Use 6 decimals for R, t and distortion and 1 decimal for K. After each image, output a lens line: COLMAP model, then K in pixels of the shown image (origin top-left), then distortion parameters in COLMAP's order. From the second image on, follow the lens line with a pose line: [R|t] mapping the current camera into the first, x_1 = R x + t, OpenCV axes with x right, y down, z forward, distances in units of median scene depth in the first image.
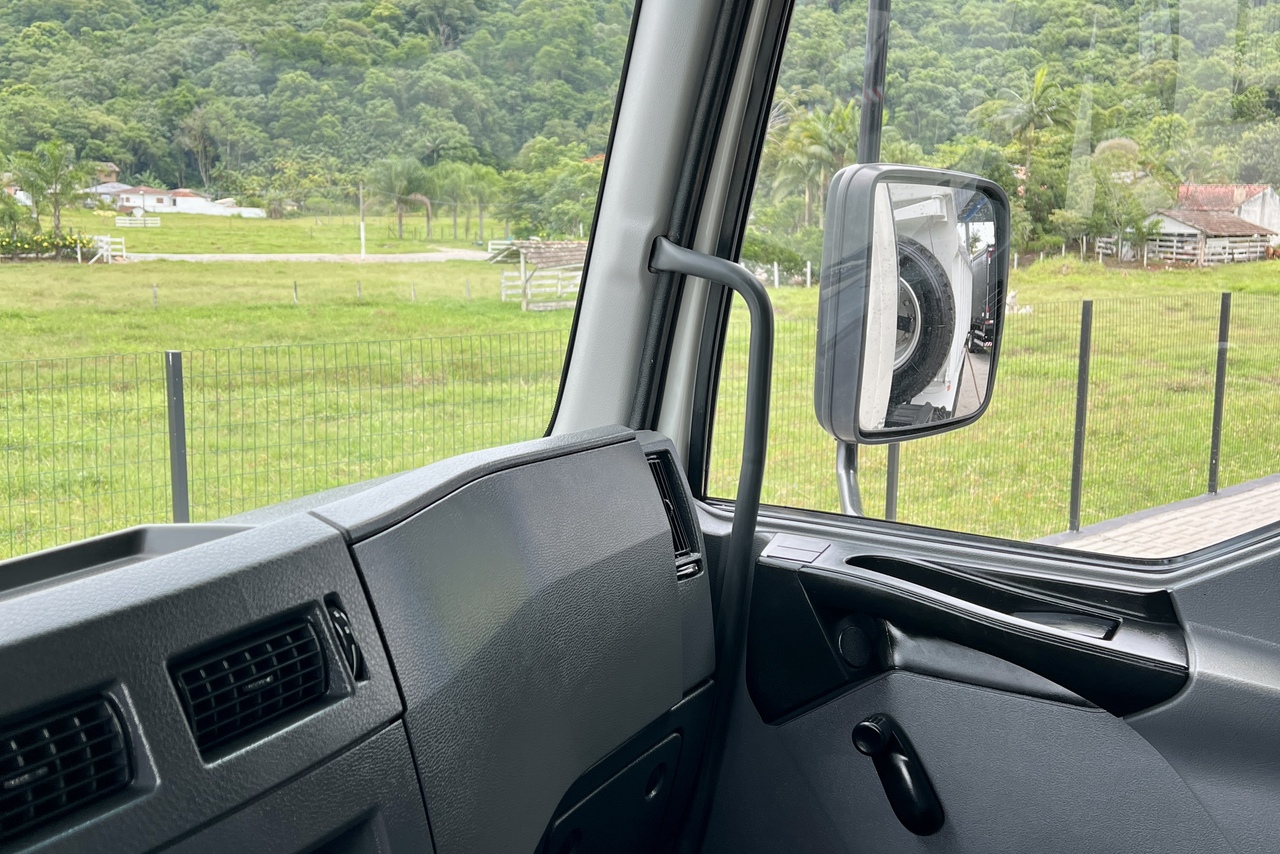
lens RADIAL K [[1281.8, 0, 639.1], [0, 1281.8, 457.8], [0, 0, 1]] dist [0.268384, -0.659706]
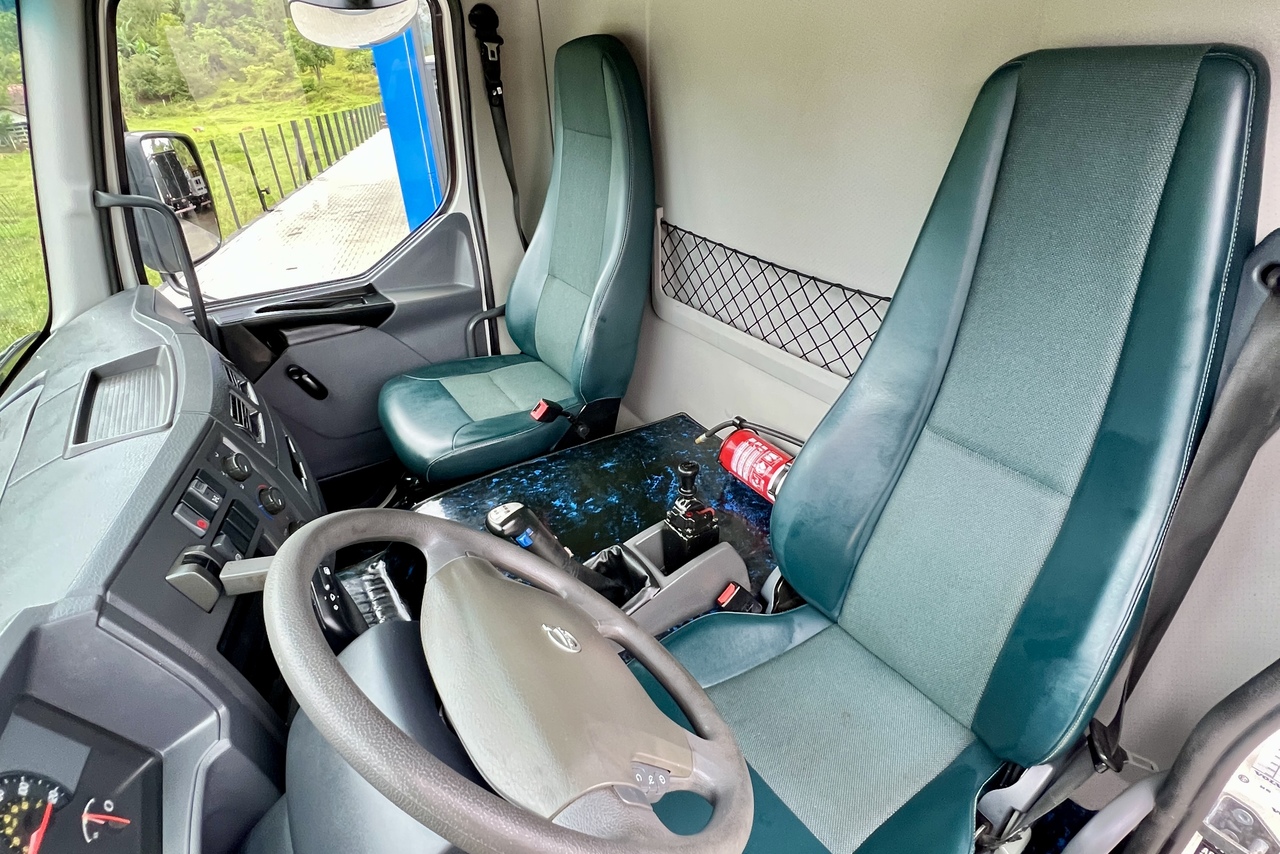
lens RADIAL K [[698.7, 0, 640.0], [0, 698.7, 427.0], [0, 0, 1]] dist [0.015290, -0.000920]
pose [[0.473496, -0.441152, 0.762355, -0.382548], [0.230358, 0.897429, 0.376241, -0.036606], [-0.850139, -0.002534, 0.526552, -0.209445]]
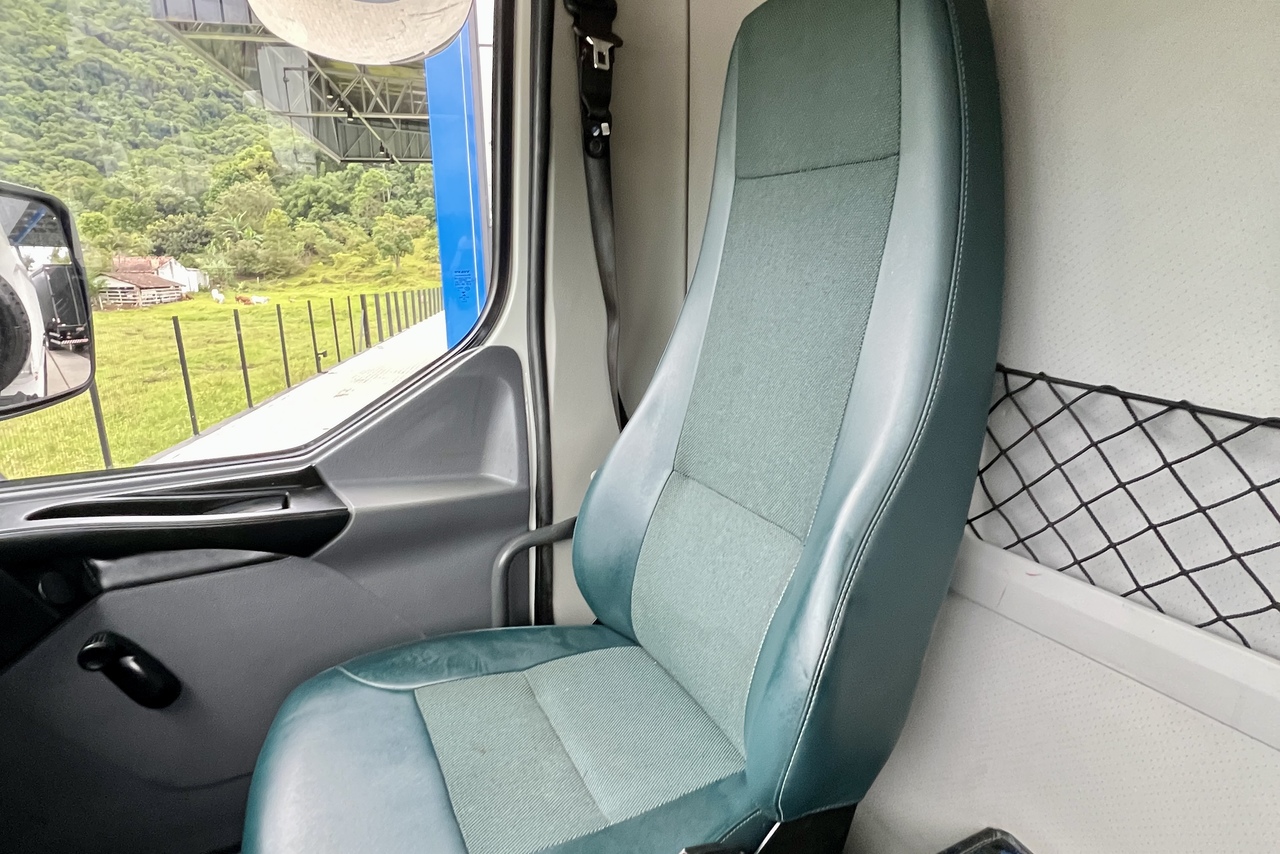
lens RADIAL K [[698.7, 0, 640.0], [0, 698.7, 427.0], [0, 0, 1]] dist [0.015290, -0.000920]
pose [[0.529417, -0.210616, 0.821802, -0.027518], [0.183463, 0.974194, 0.131483, 0.012211], [-0.828287, 0.081161, 0.554395, 0.138855]]
